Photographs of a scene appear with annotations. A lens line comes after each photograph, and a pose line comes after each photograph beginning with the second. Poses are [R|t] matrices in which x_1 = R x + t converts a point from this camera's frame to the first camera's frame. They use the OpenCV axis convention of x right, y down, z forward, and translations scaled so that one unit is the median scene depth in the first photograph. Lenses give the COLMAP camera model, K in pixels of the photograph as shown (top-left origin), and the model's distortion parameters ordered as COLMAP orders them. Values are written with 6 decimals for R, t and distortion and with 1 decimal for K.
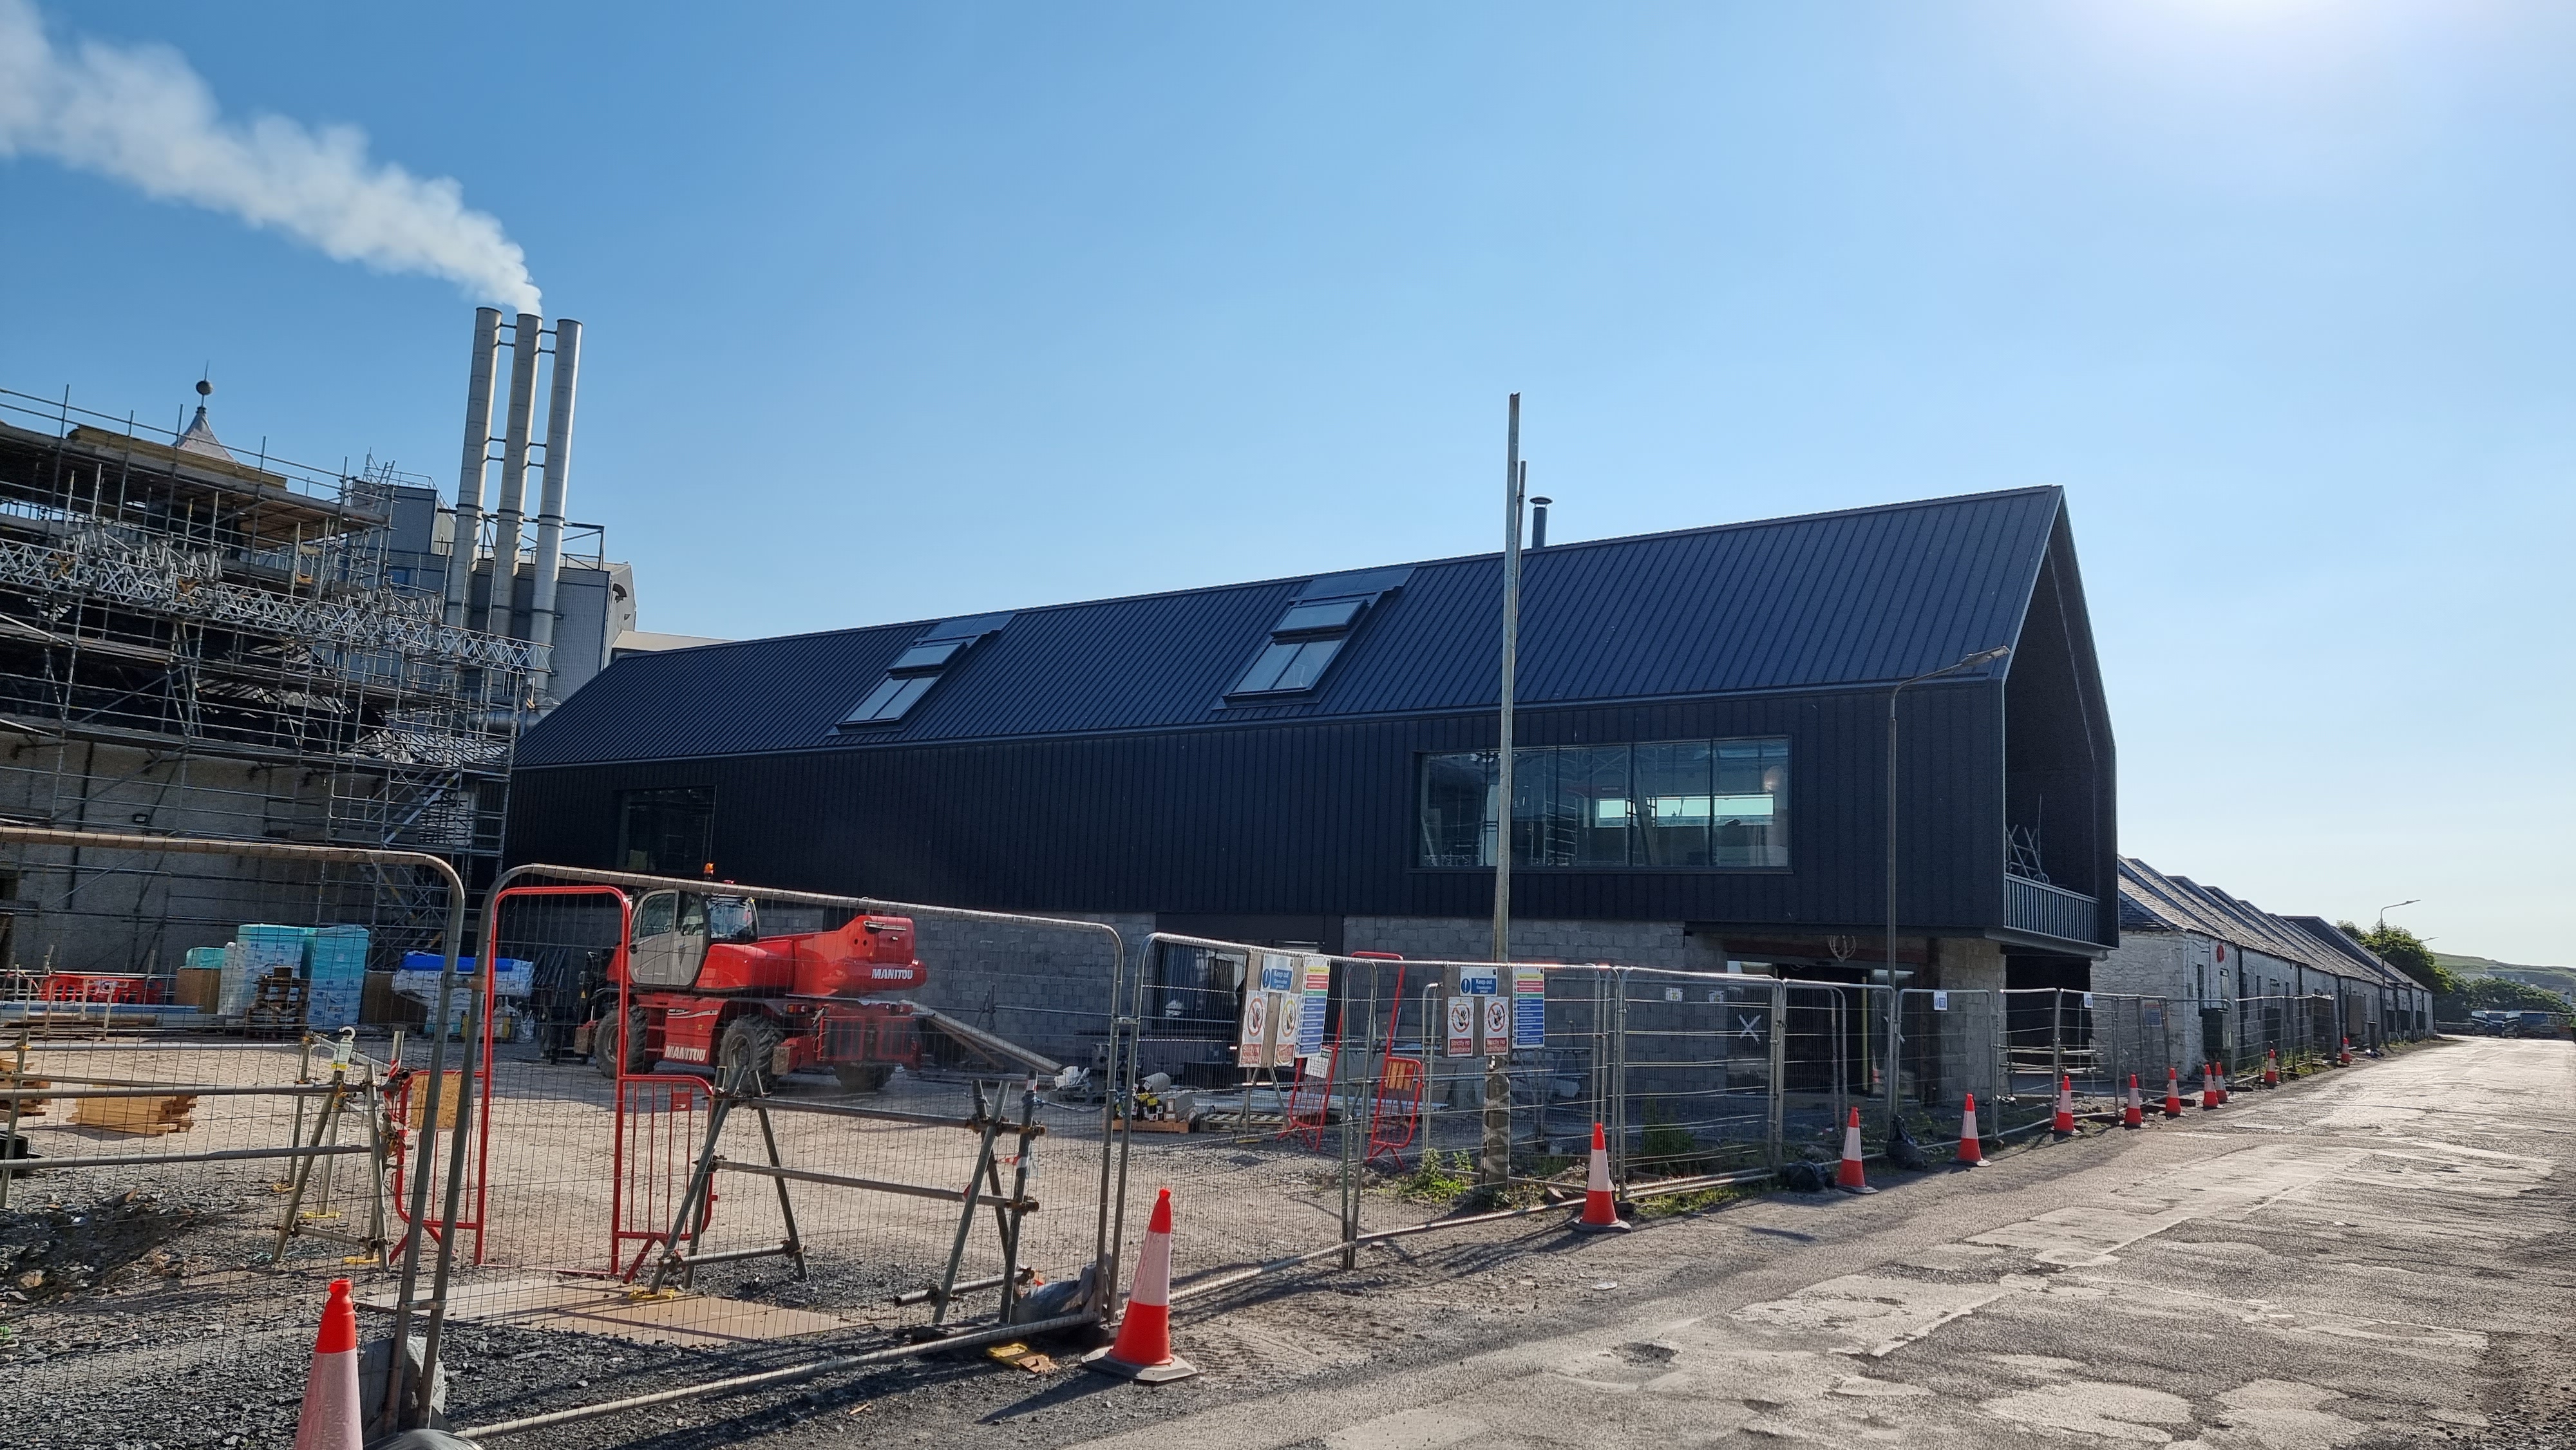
lens RADIAL K [[1784.5, 0, 1281.6], [0, 1784.5, 742.3], [0, 0, 1]] dist [0.108867, -0.101214]
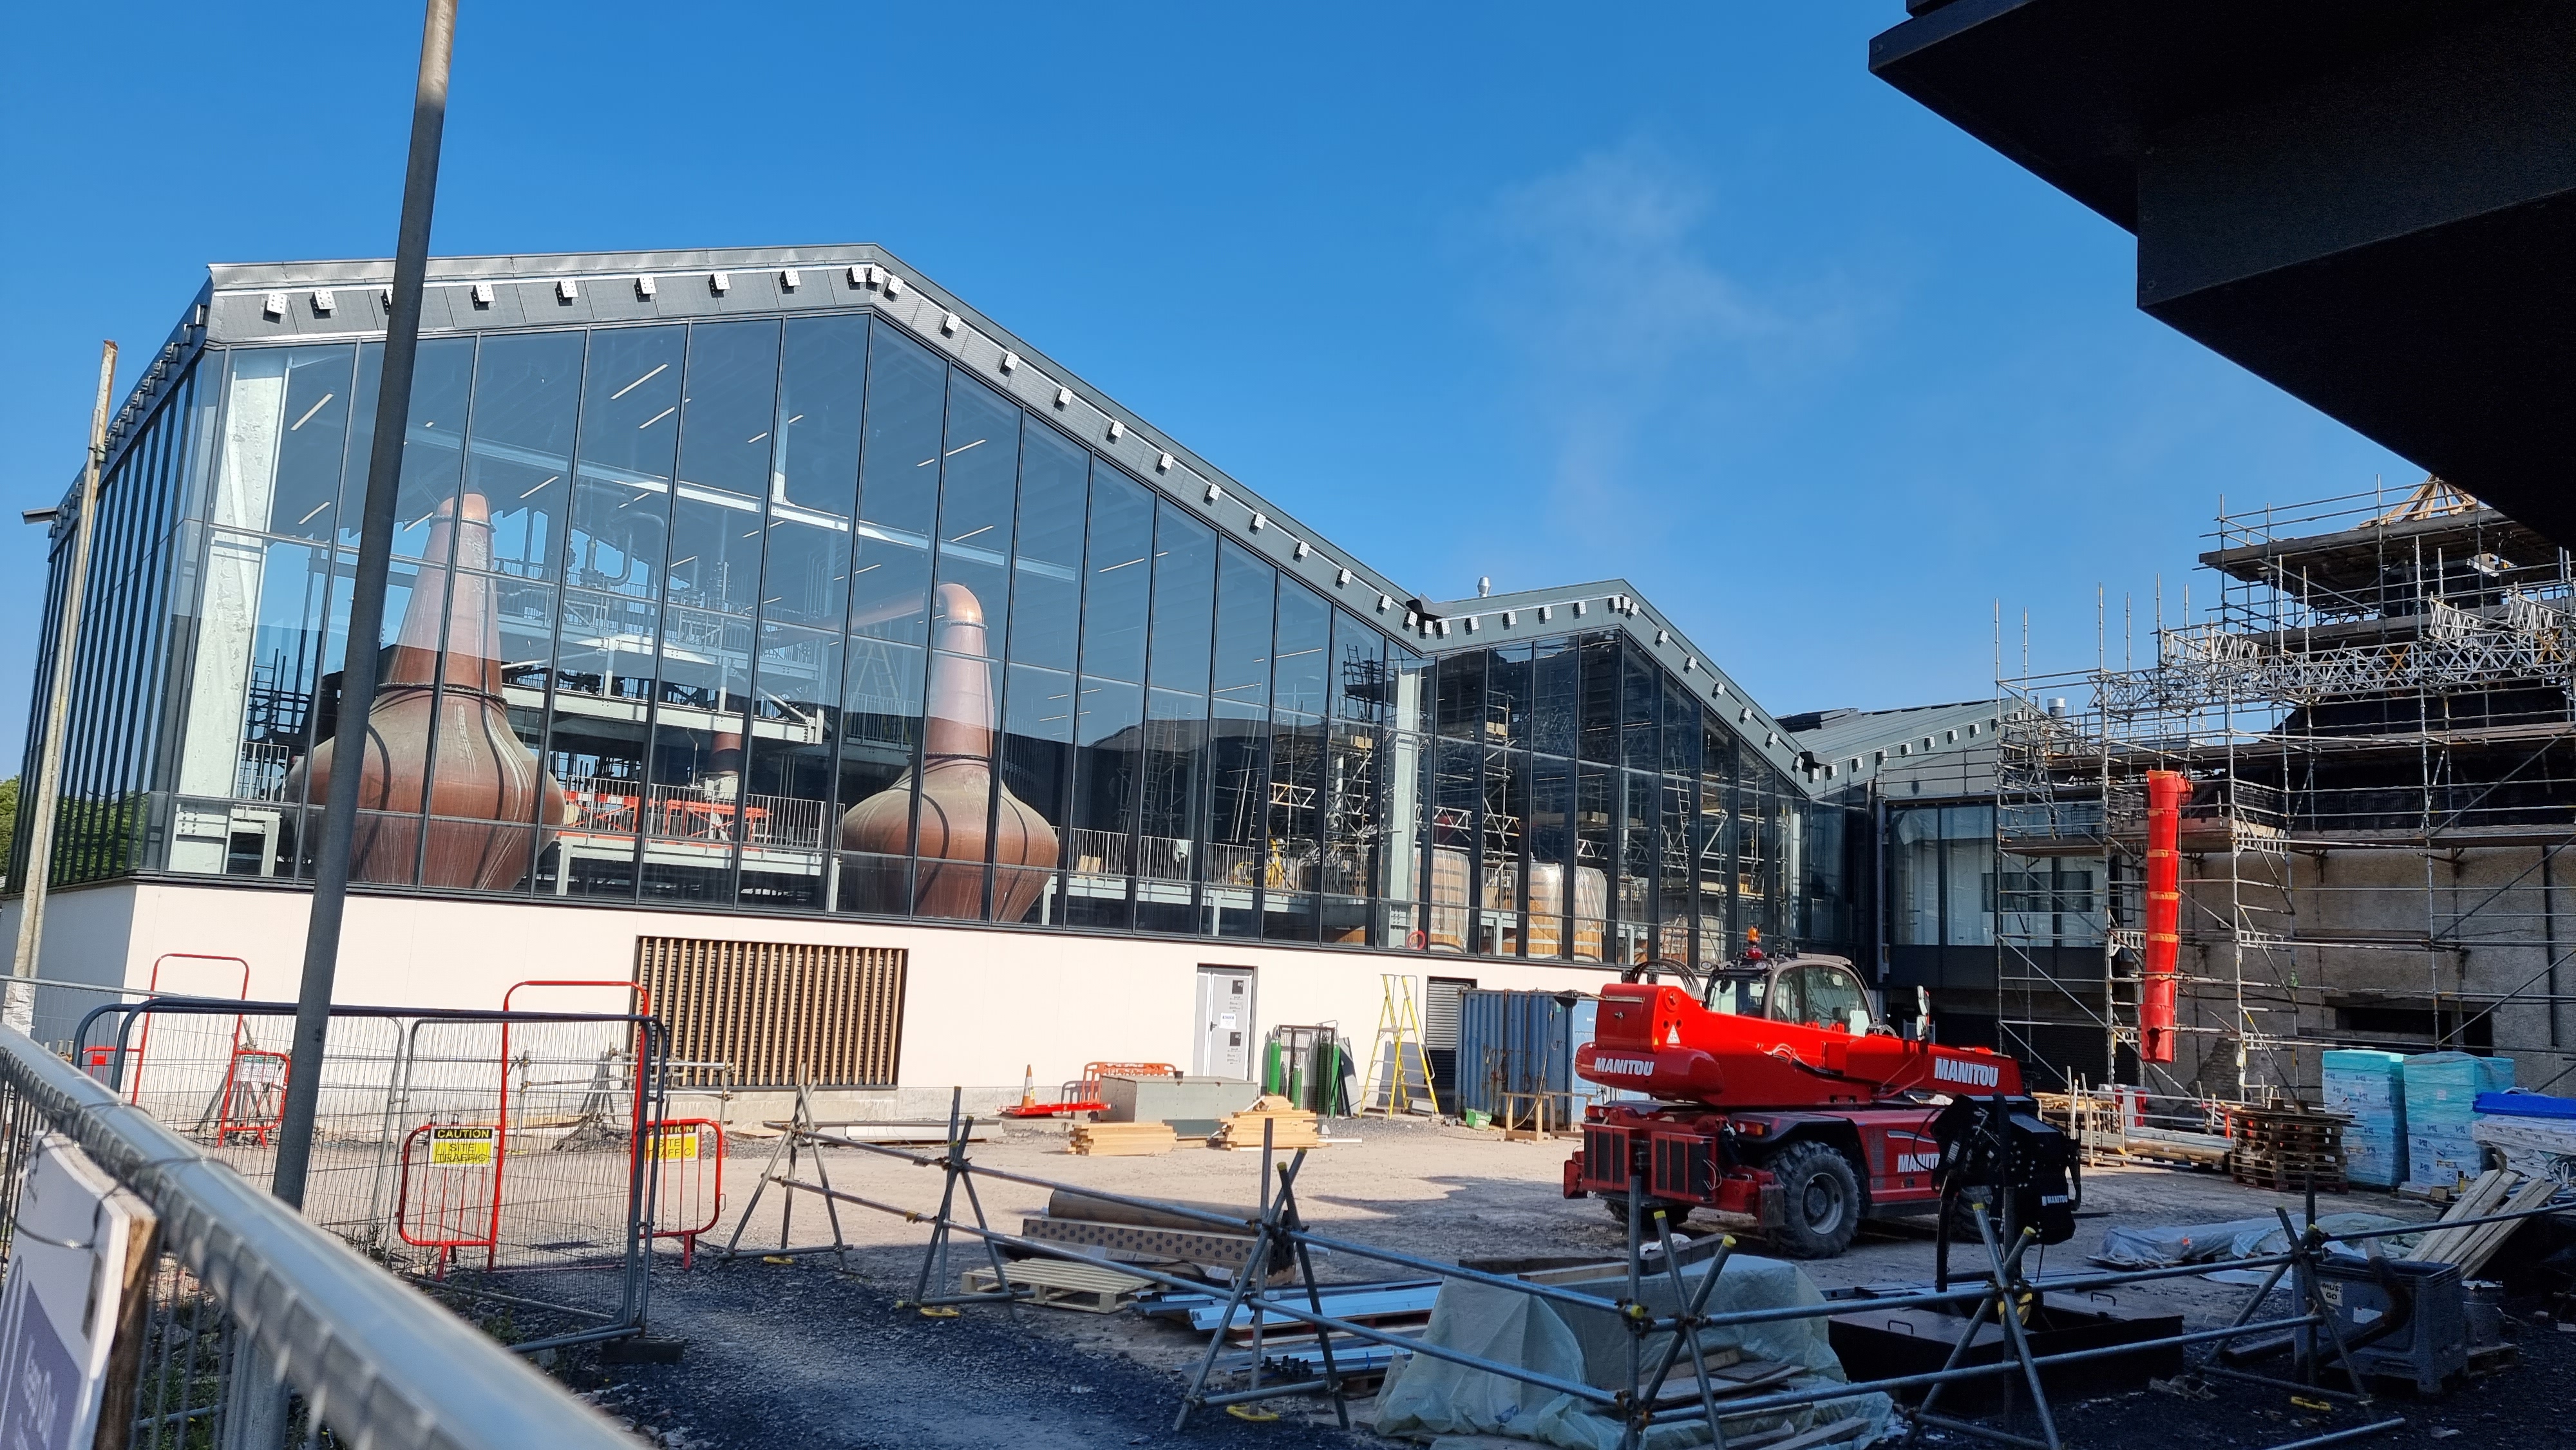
lens RADIAL K [[1784.5, 0, 1281.6], [0, 1784.5, 742.3], [0, 0, 1]] dist [0.108867, -0.101214]
pose [[-0.244387, -0.186371, -0.951599, 0.300629], [0.073590, 0.974961, -0.209845, 0.086986], [0.966881, -0.121312, -0.224553, 0.629777]]
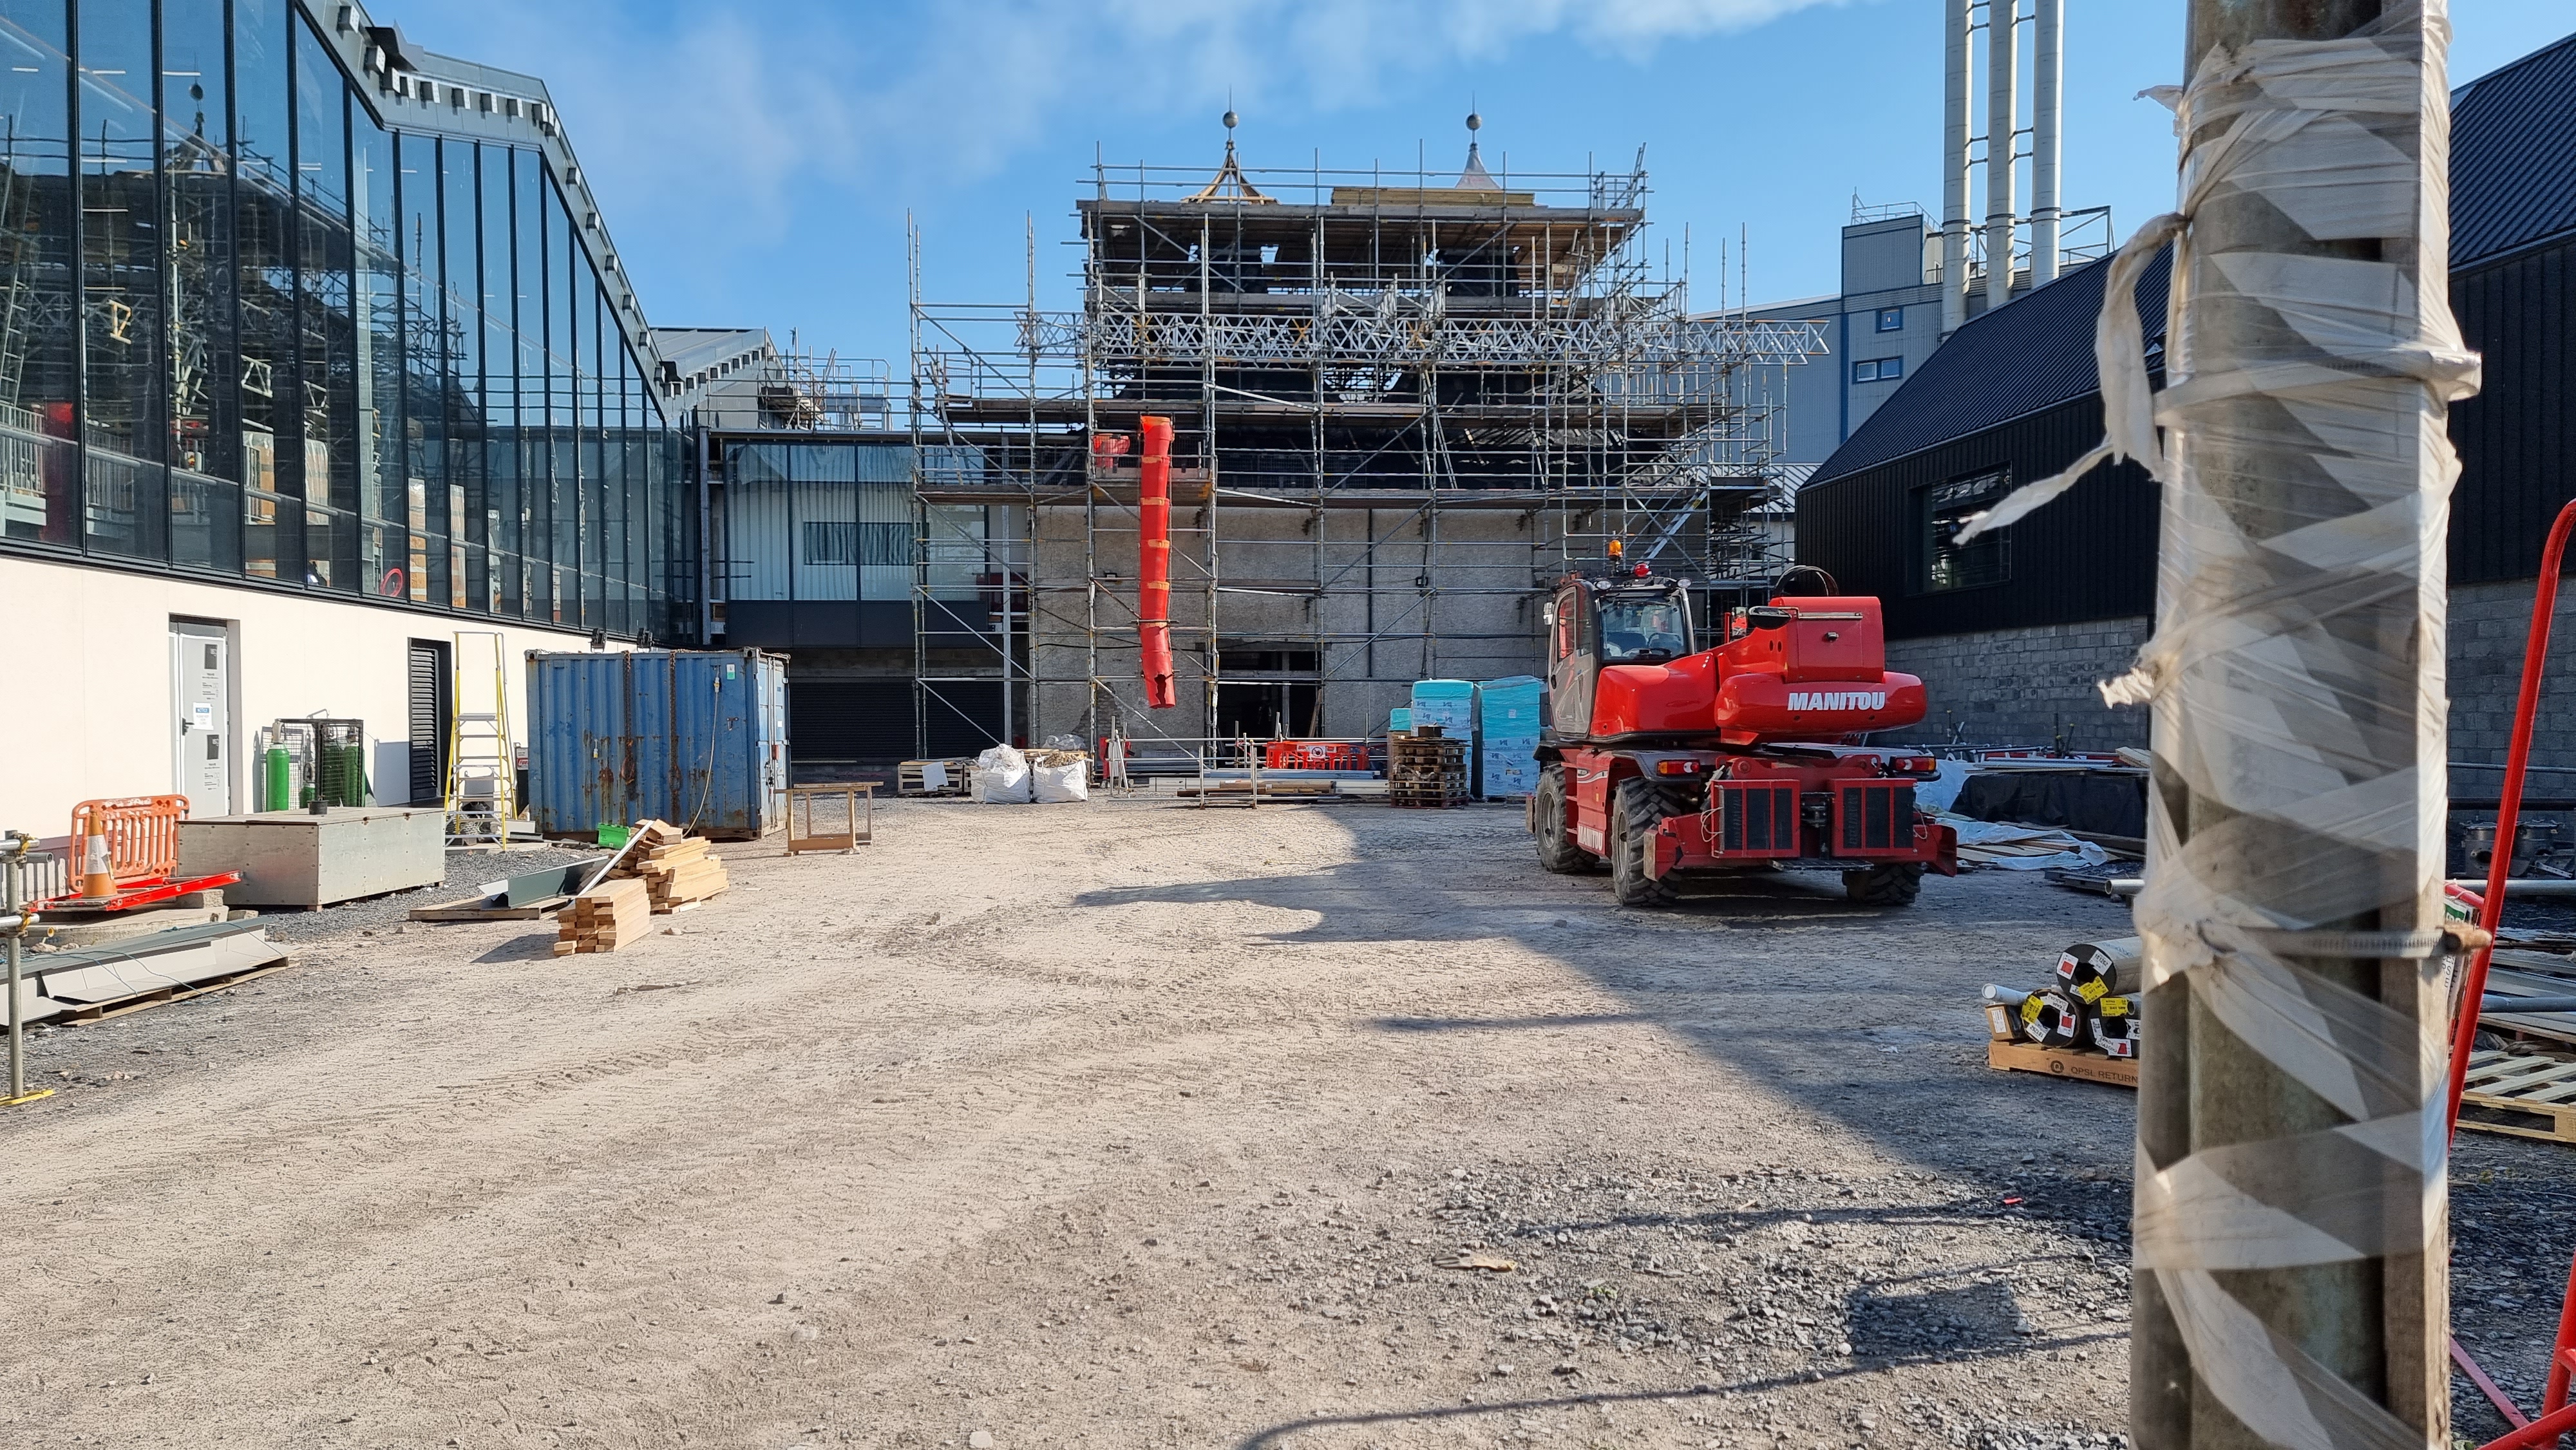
lens RADIAL K [[1784.5, 0, 1281.6], [0, 1784.5, 742.3], [0, 0, 1]] dist [0.108867, -0.101214]
pose [[0.650076, -0.032264, -0.759184, 0.050194], [0.132975, 0.988511, 0.071853, 0.048450], [0.748144, -0.147662, 0.646898, 0.317415]]
